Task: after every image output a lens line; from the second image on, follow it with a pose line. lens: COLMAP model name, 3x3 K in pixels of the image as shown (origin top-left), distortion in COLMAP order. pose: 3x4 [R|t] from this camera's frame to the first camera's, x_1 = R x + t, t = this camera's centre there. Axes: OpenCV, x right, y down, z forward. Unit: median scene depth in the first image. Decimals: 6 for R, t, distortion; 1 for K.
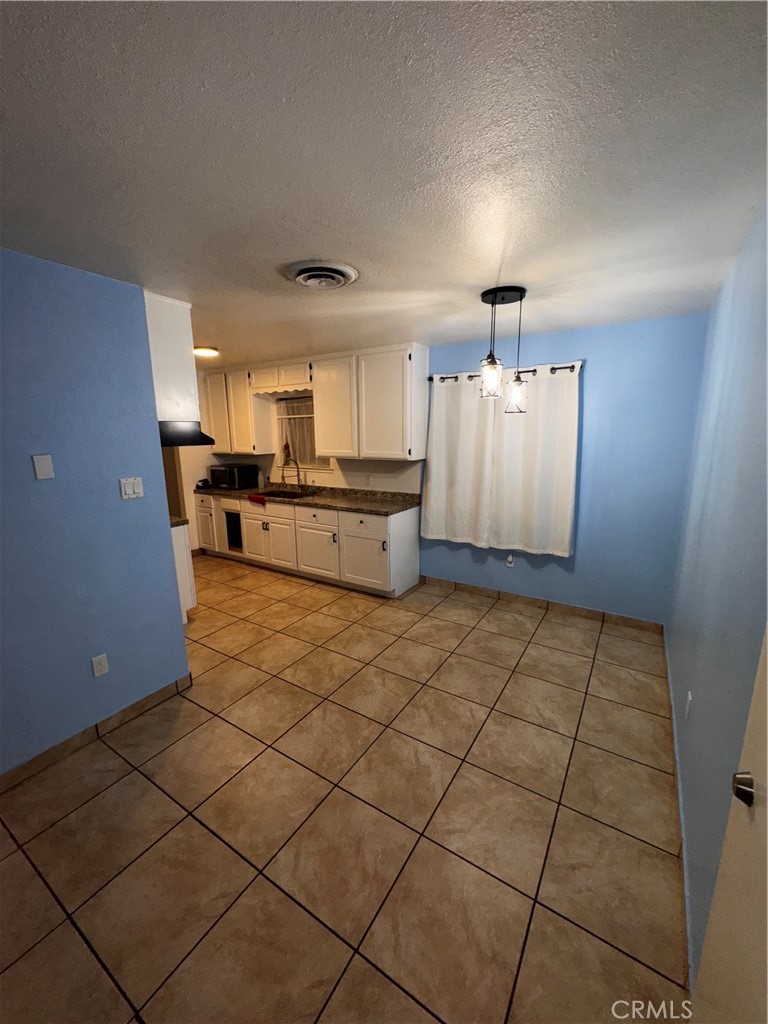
lens RADIAL K [[407.6, 0, 381.3], [0, 407.6, 511.2], [0, 0, 1]] dist [0.001194, -0.000232]
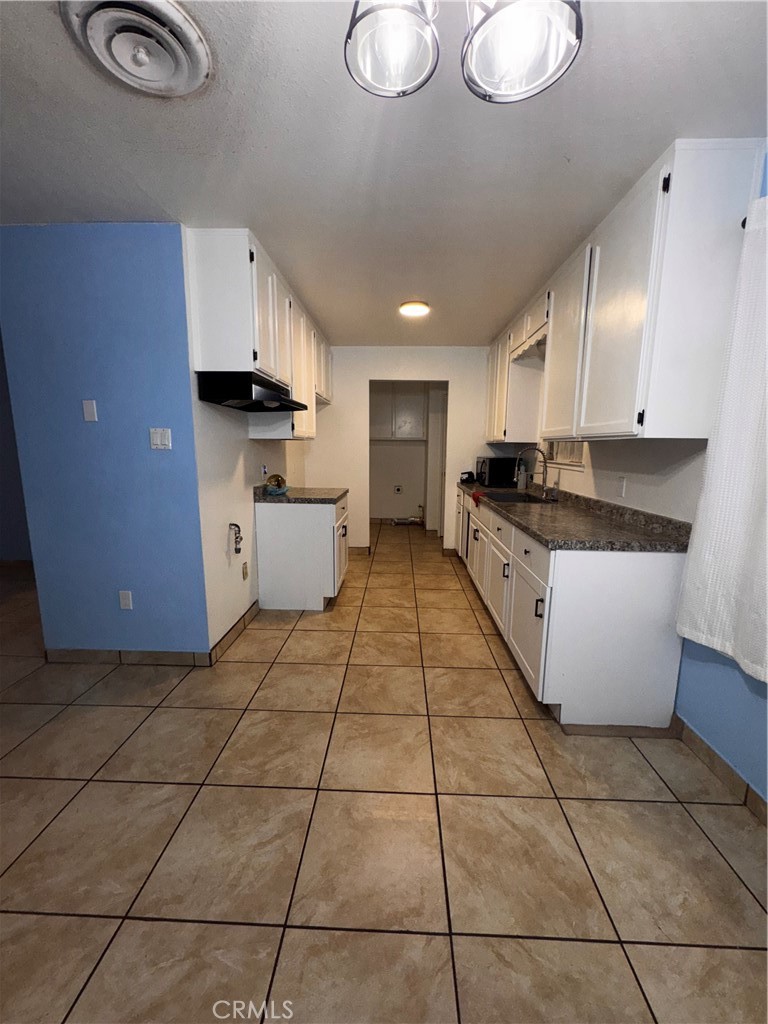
lens RADIAL K [[407.6, 0, 384.6], [0, 407.6, 510.2], [0, 0, 1]] dist [0.001194, -0.000232]
pose [[0.510051, 0.148503, -0.847228, 0.314963], [-0.182262, 0.981276, 0.062273, -0.028069], [0.840612, 0.122655, 0.527567, 0.567902]]
